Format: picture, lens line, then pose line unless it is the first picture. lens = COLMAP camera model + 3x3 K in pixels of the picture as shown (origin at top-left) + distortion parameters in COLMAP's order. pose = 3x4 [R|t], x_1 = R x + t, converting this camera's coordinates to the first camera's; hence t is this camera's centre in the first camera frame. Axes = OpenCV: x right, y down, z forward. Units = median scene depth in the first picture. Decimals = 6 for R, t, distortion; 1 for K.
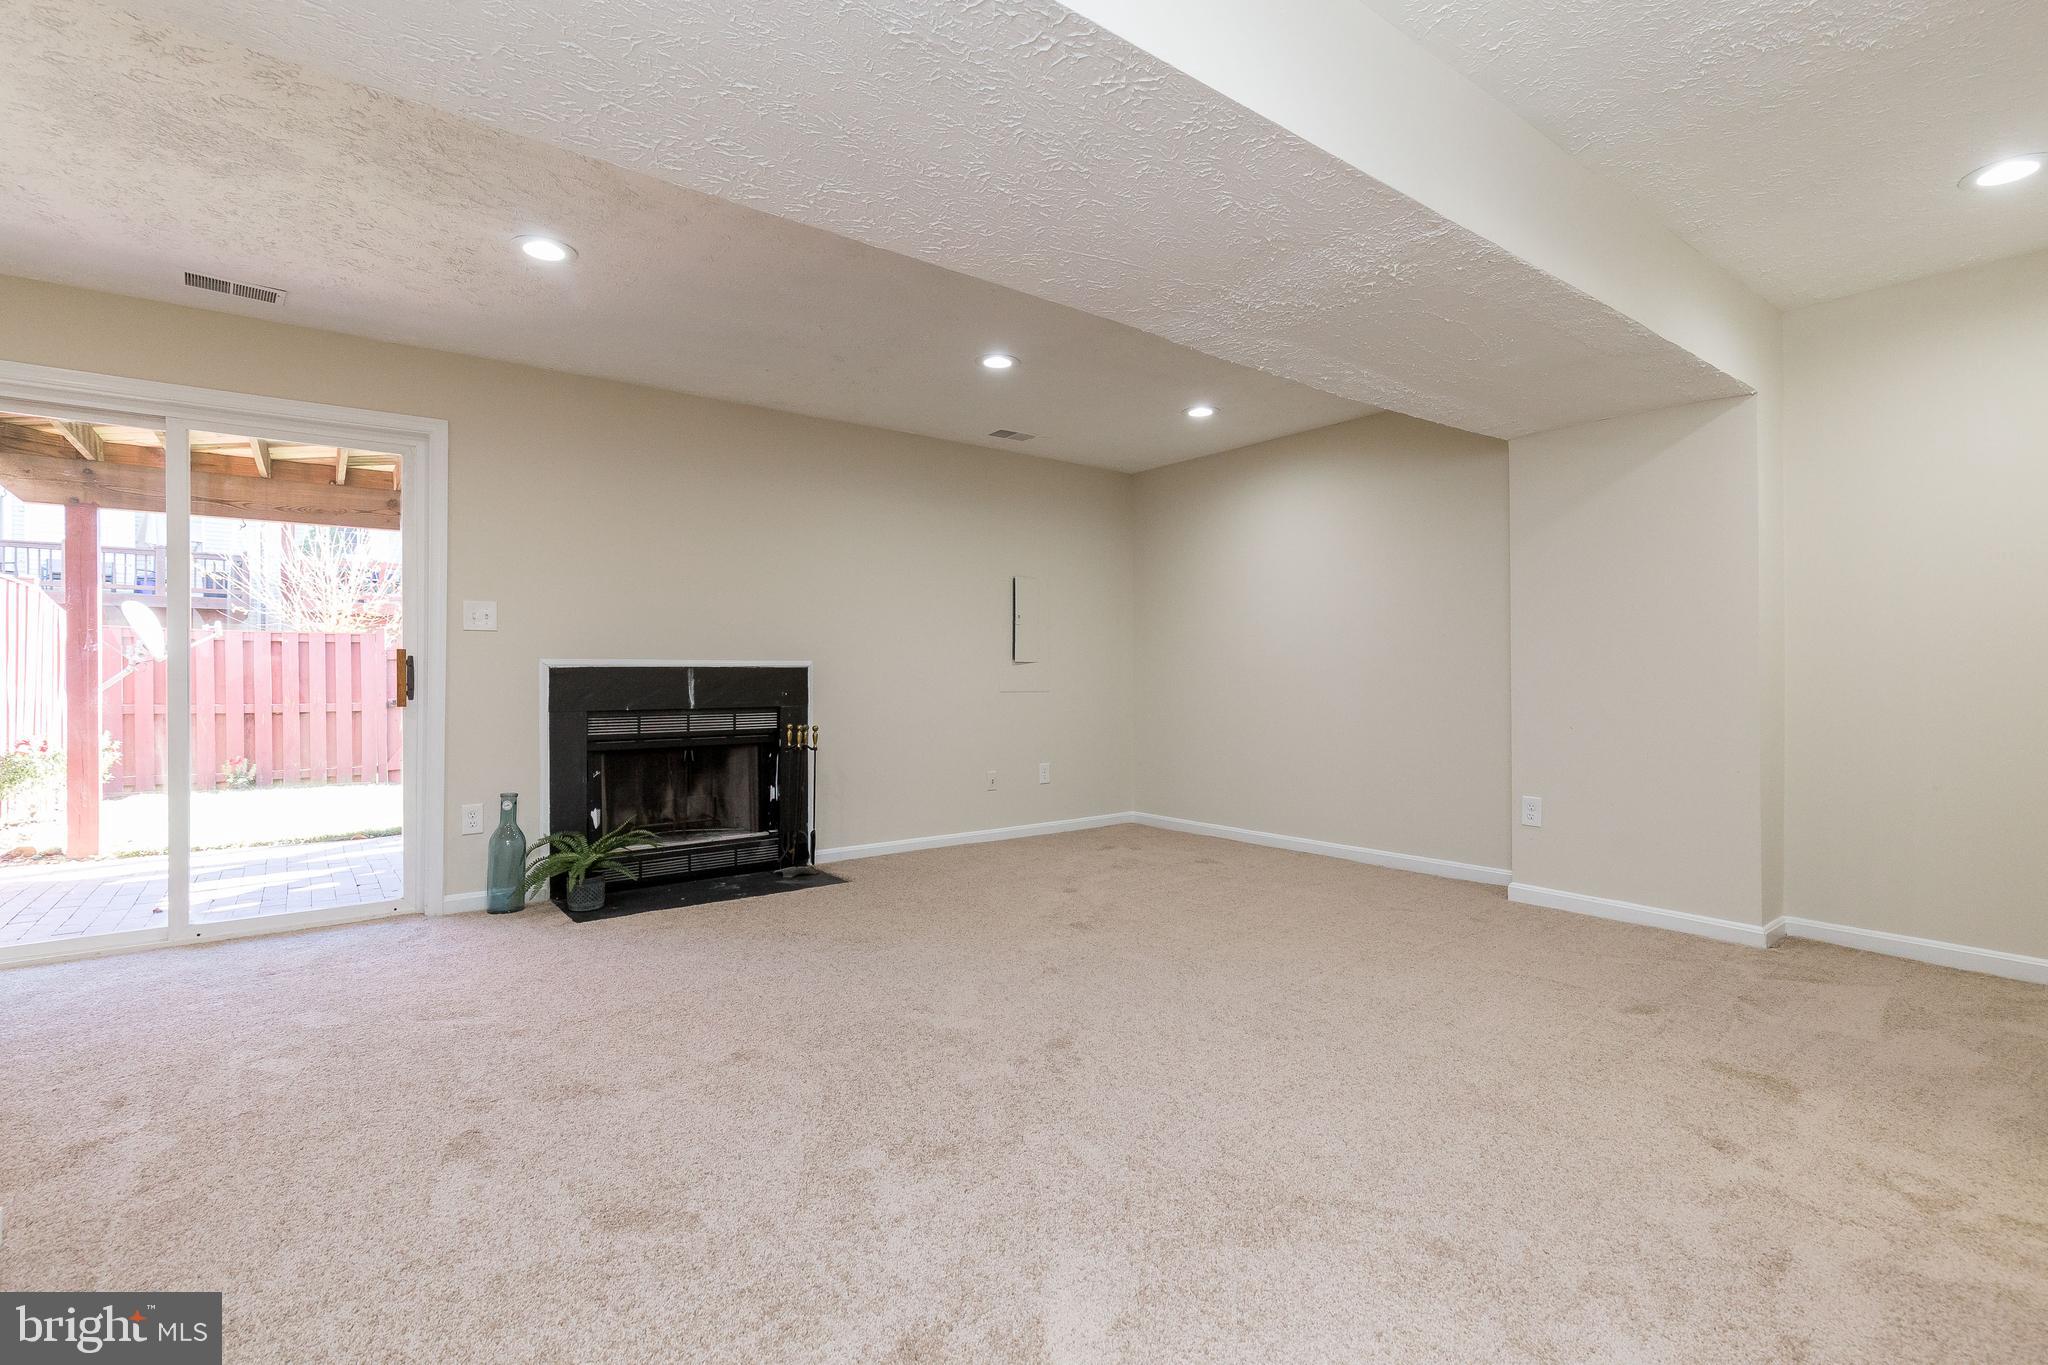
lens RADIAL K [[938.6, 0, 1024.9], [0, 938.6, 690.4], [0, 0, 1]] dist [0.004817, 0.000125]
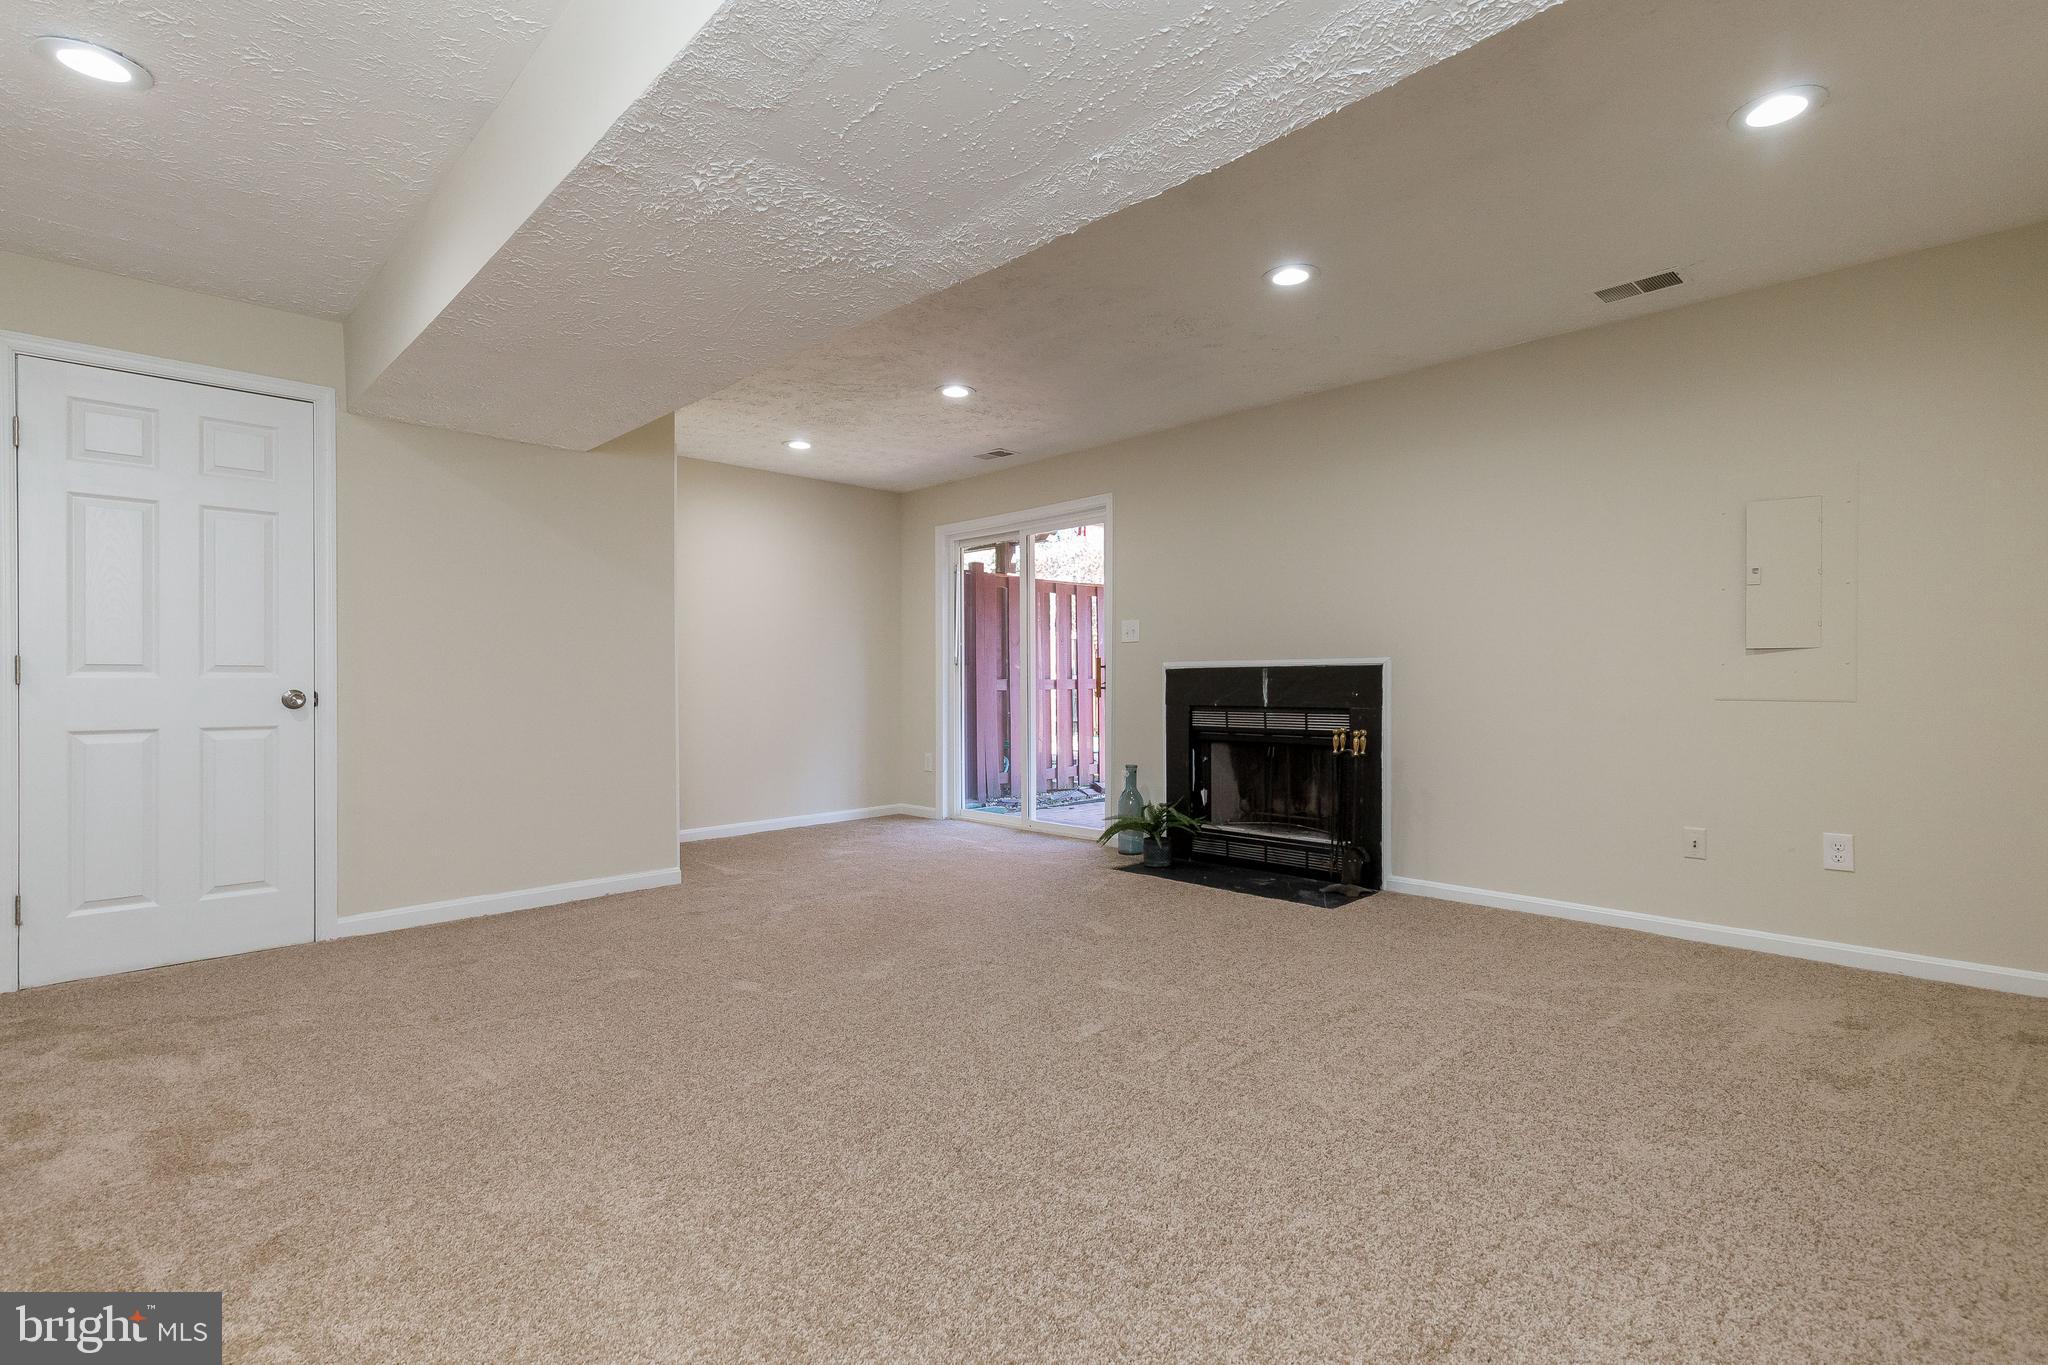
lens RADIAL K [[938.6, 0, 1024.9], [0, 938.6, 690.4], [0, 0, 1]] dist [0.004817, 0.000125]
pose [[0.134190, 0.013528, -0.990863, 0.642717], [-0.012284, 0.999853, 0.011987, -0.007749], [0.990880, 0.010563, 0.134336, 0.592098]]
